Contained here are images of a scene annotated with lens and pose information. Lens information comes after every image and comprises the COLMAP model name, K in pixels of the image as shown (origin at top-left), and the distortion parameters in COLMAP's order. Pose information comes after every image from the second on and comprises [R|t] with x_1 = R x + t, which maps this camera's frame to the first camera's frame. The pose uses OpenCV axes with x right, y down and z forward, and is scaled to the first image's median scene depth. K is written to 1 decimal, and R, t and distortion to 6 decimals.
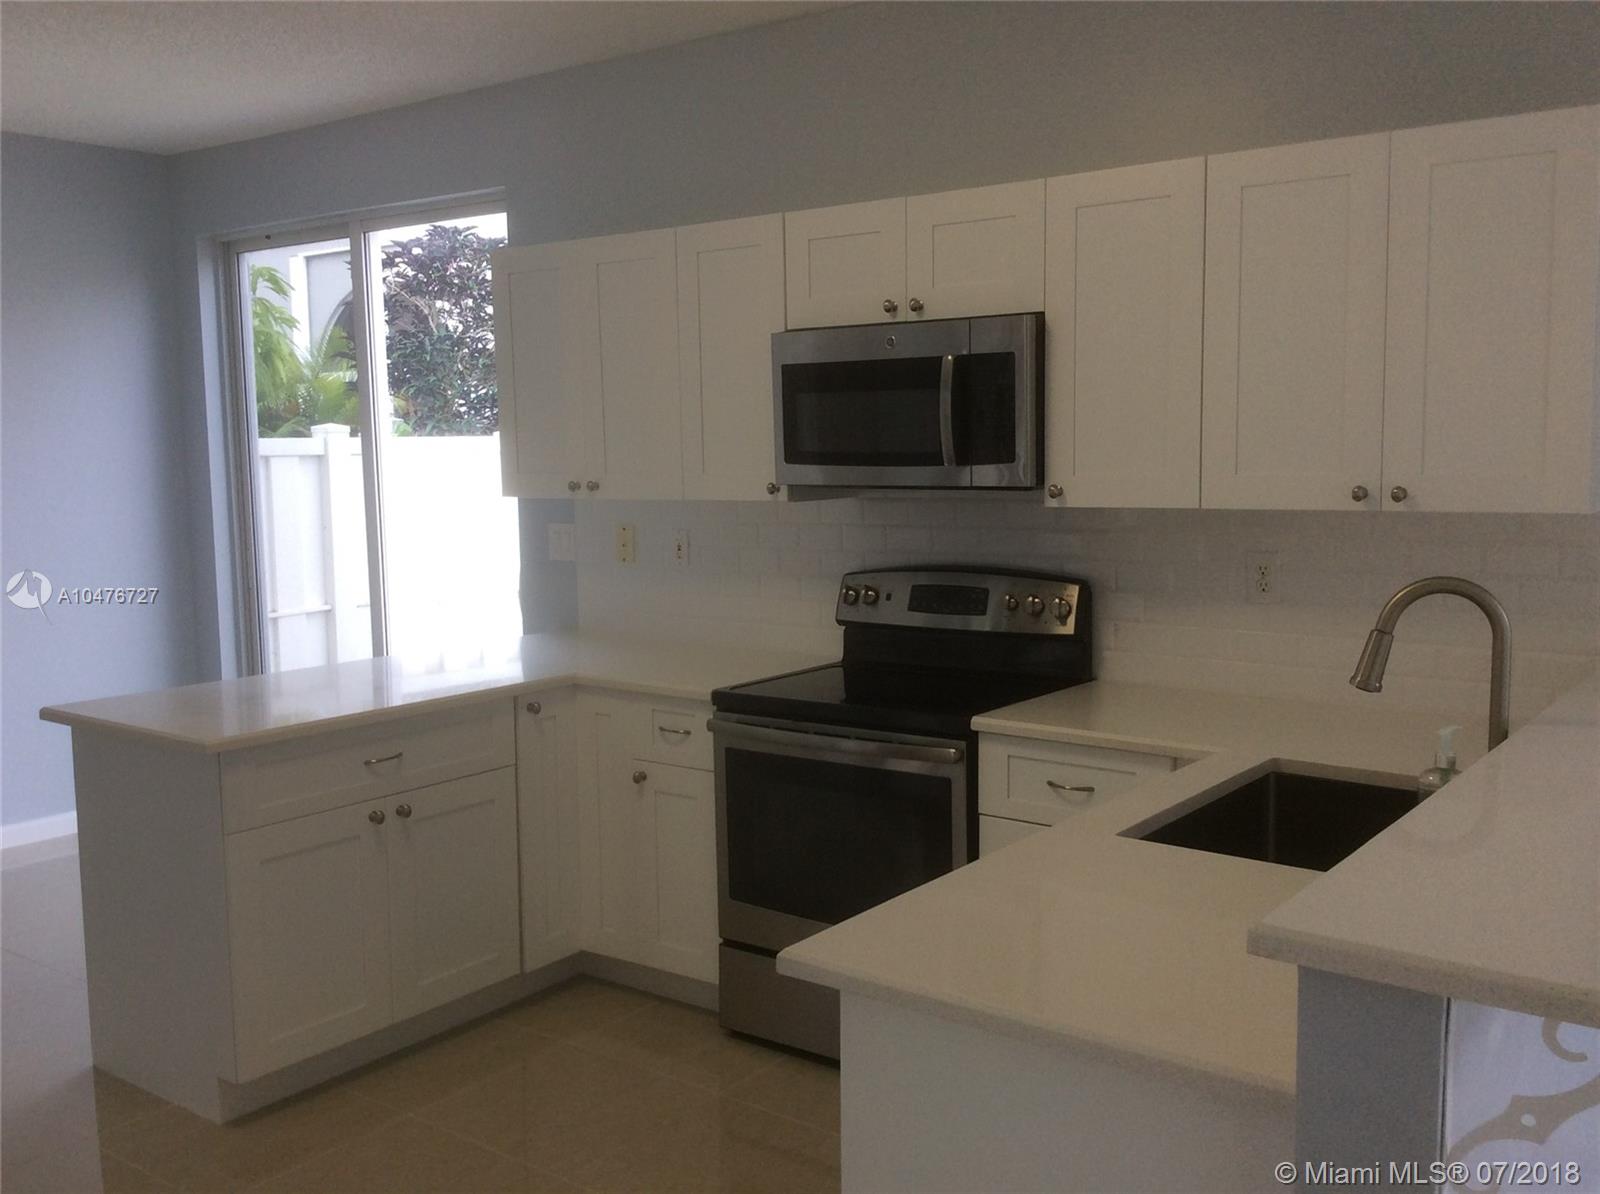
lens RADIAL K [[1493.1, 0, 799.3], [0, 1493.1, 599.5], [0, 0, 1]] dist [0.043500, 0.000000]
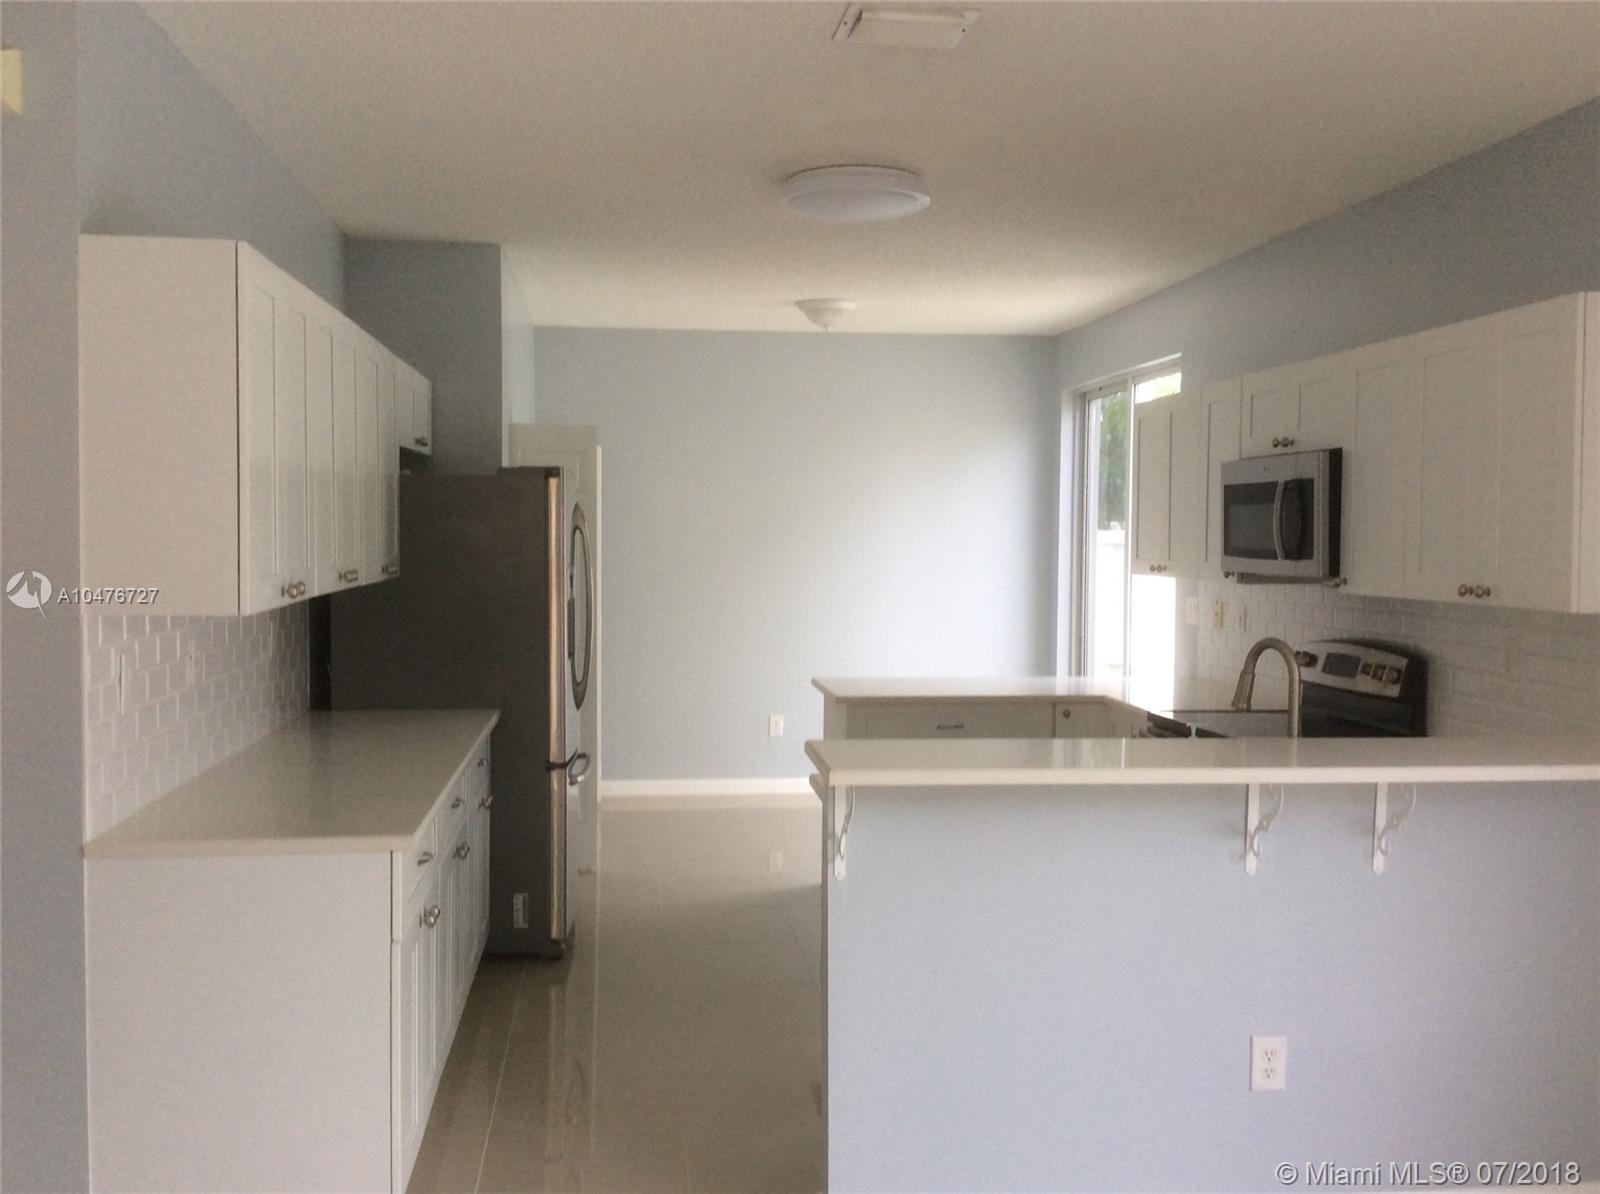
lens RADIAL K [[1493.1, 0, 801.0], [0, 1493.1, 595.9], [0, 0, 1]] dist [0.043500, 0.000000]
pose [[0.694269, 0.051105, -0.717899, 0.721685], [-0.095083, 0.995246, -0.021104, 0.012303], [0.713407, 0.082912, 0.695827, -0.241301]]
